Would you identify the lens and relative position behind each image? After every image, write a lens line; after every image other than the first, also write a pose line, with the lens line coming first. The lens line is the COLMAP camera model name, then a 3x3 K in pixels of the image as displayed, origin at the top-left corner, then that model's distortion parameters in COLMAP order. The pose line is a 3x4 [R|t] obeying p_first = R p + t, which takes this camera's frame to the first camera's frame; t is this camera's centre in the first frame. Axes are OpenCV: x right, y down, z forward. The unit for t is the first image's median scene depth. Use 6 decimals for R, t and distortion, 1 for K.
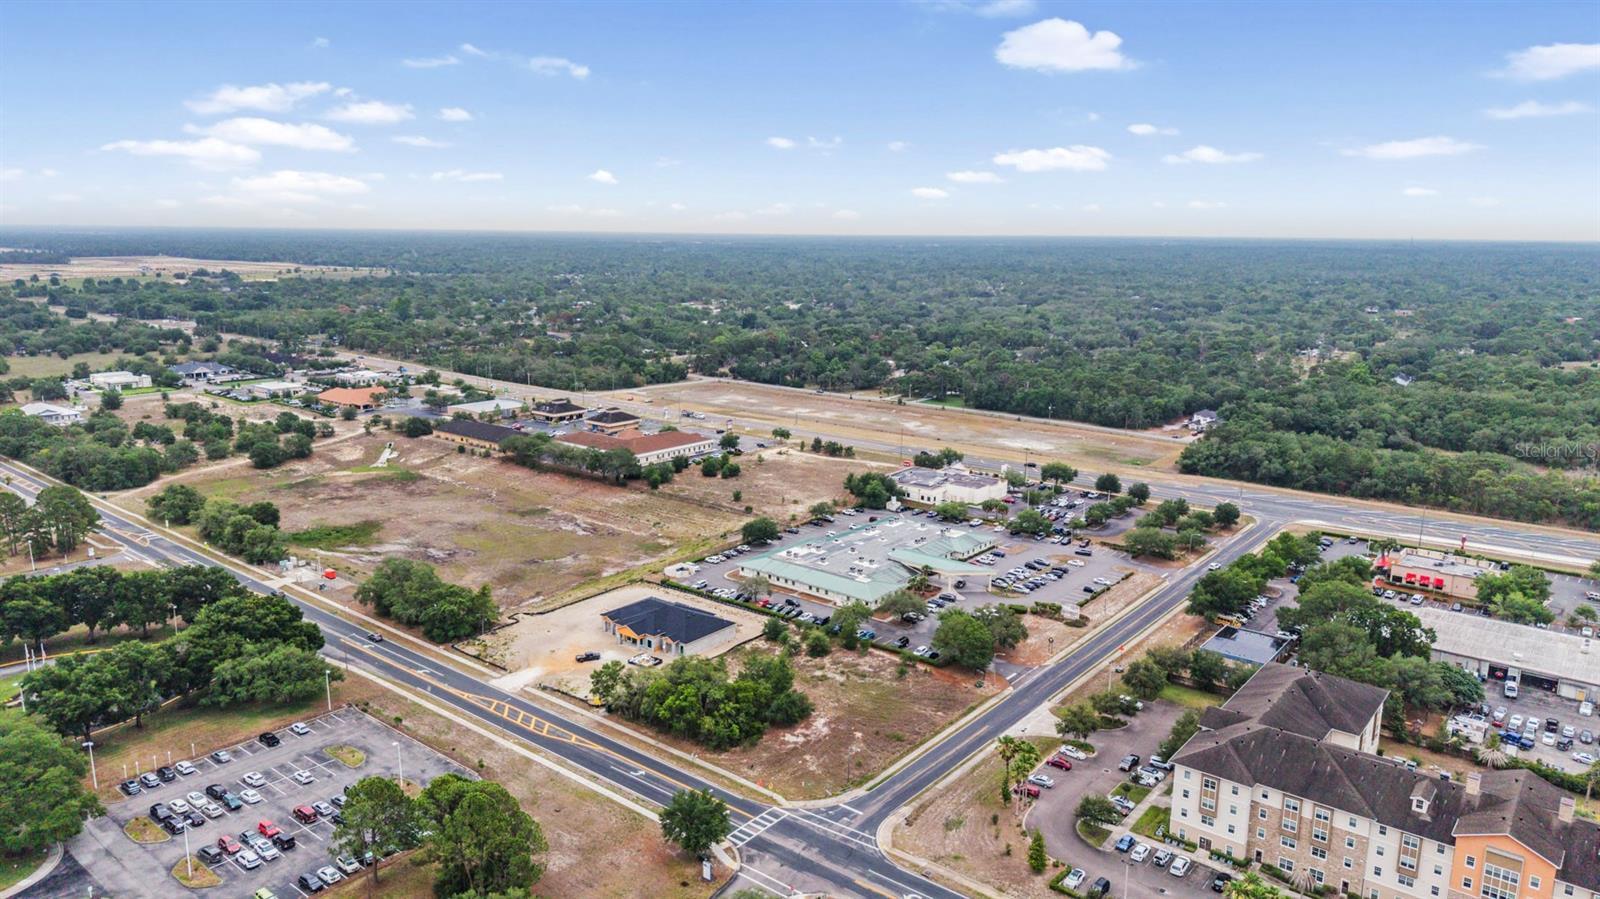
lens RADIAL K [[1066.1, 0, 800.0], [0, 1066.1, 449.5], [0, 0, 1]] dist [0.077732, -0.127771]
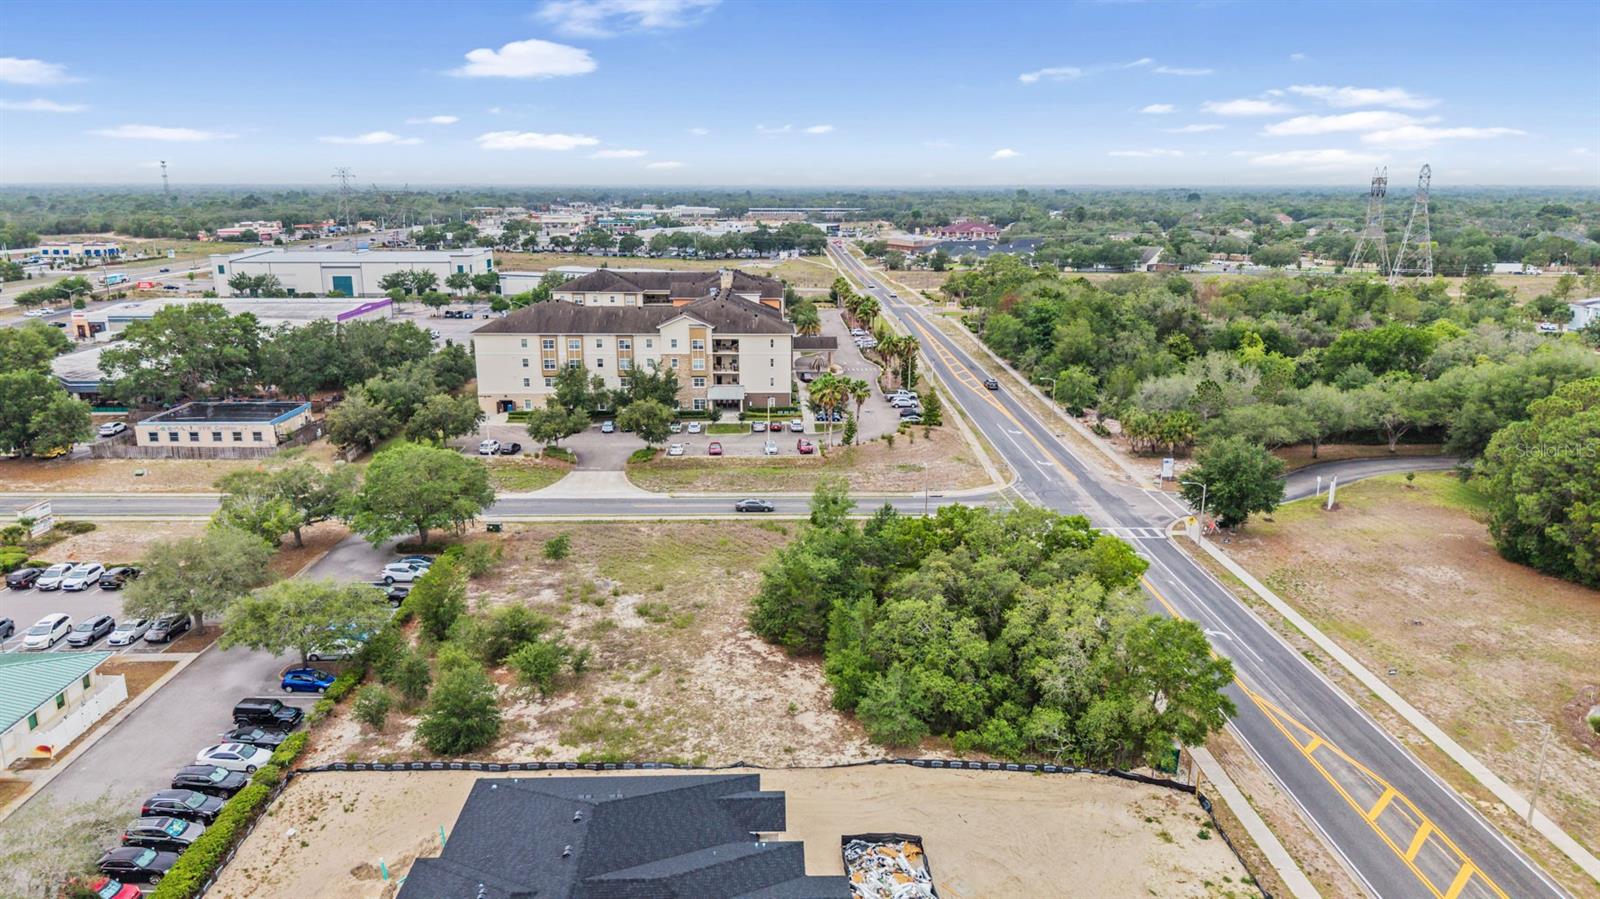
lens RADIAL K [[1067.9, 0, 800.0], [0, 1067.9, 449.5], [0, 0, 1]] dist [0.026698, -0.020929]
pose [[-0.656109, -0.193396, 0.729465, -0.303633], [0.145286, 0.916155, 0.373567, 0.007319], [-0.740549, 0.351081, -0.573000, 1.147751]]
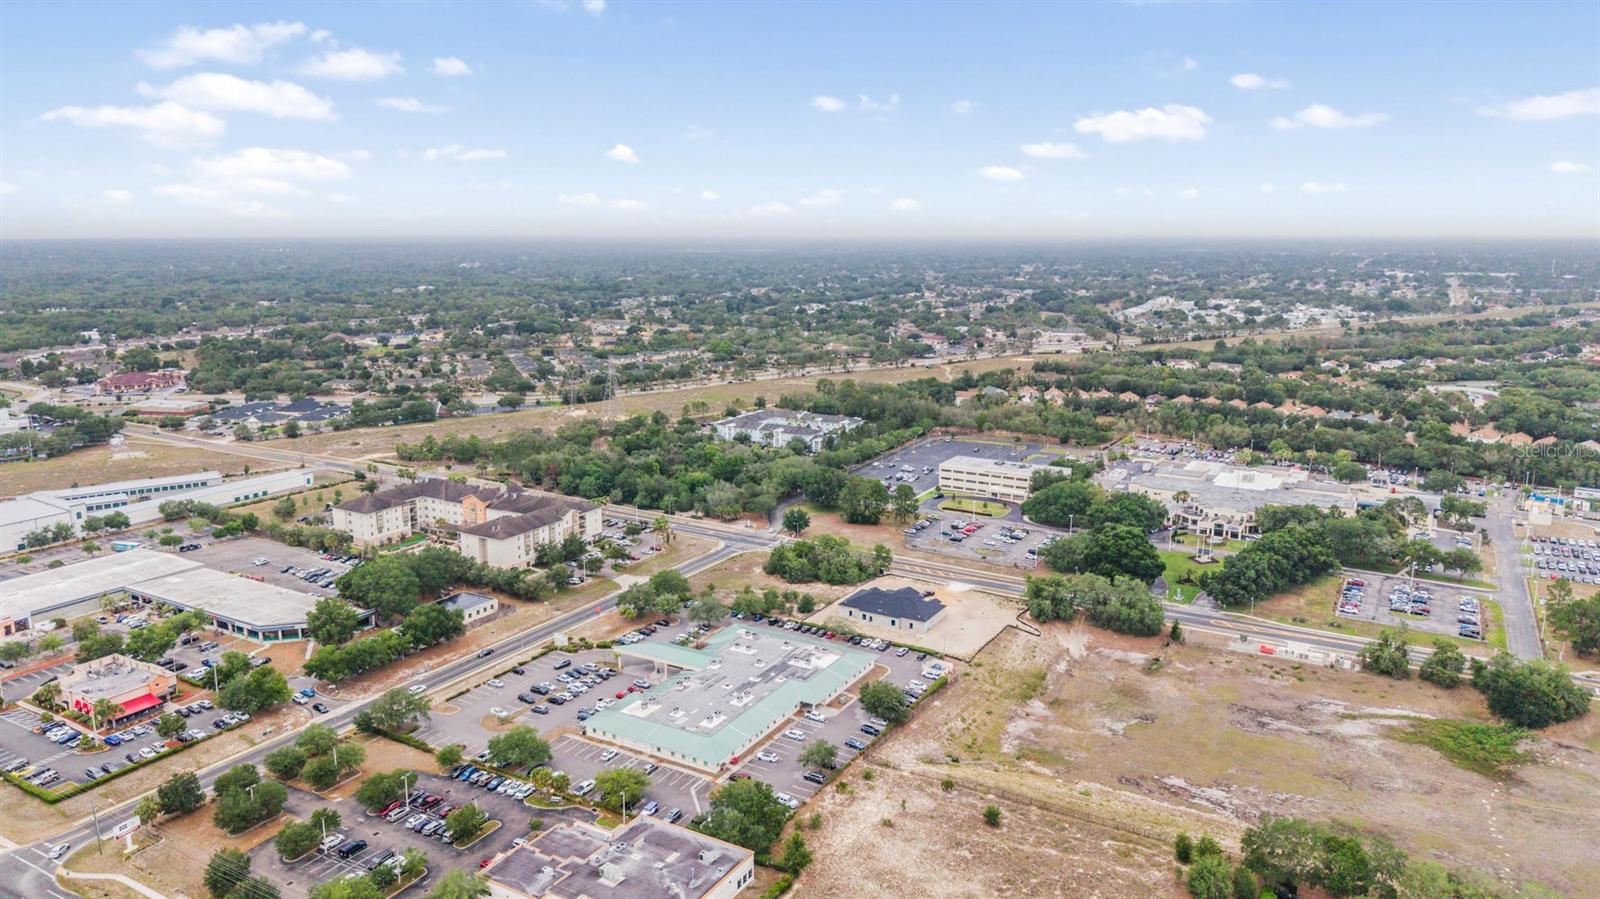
lens RADIAL K [[1088.4, 0, 800.0], [0, 1088.4, 449.5], [0, 0, 1]] dist [0.051060, -0.053005]
pose [[-0.987945, 0.023015, -0.153082, 0.198010], [-0.039566, 0.918498, 0.393440, -0.569939], [0.149661, 0.394754, -0.906516, 2.286104]]
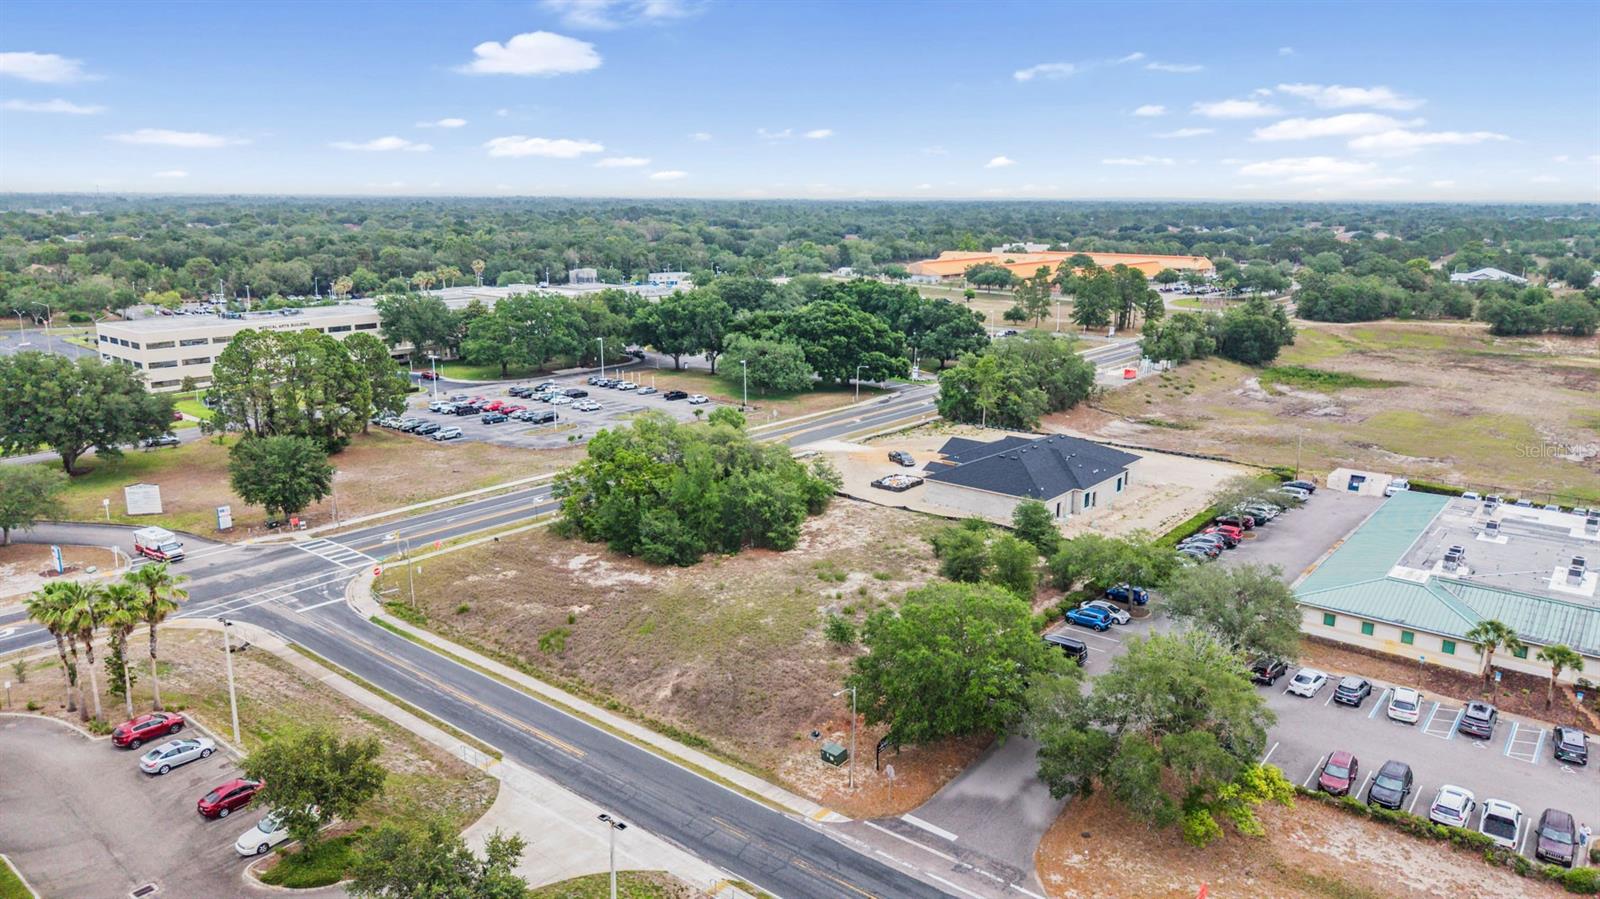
lens RADIAL K [[1067.9, 0, 800.0], [0, 1067.9, 449.5], [0, 0, 1]] dist [0.026698, -0.020929]
pose [[-0.000607, 0.220502, -0.975386, 0.451902], [-0.209020, 0.953813, 0.215756, 0.061382], [0.977911, 0.204006, 0.045511, 0.931075]]
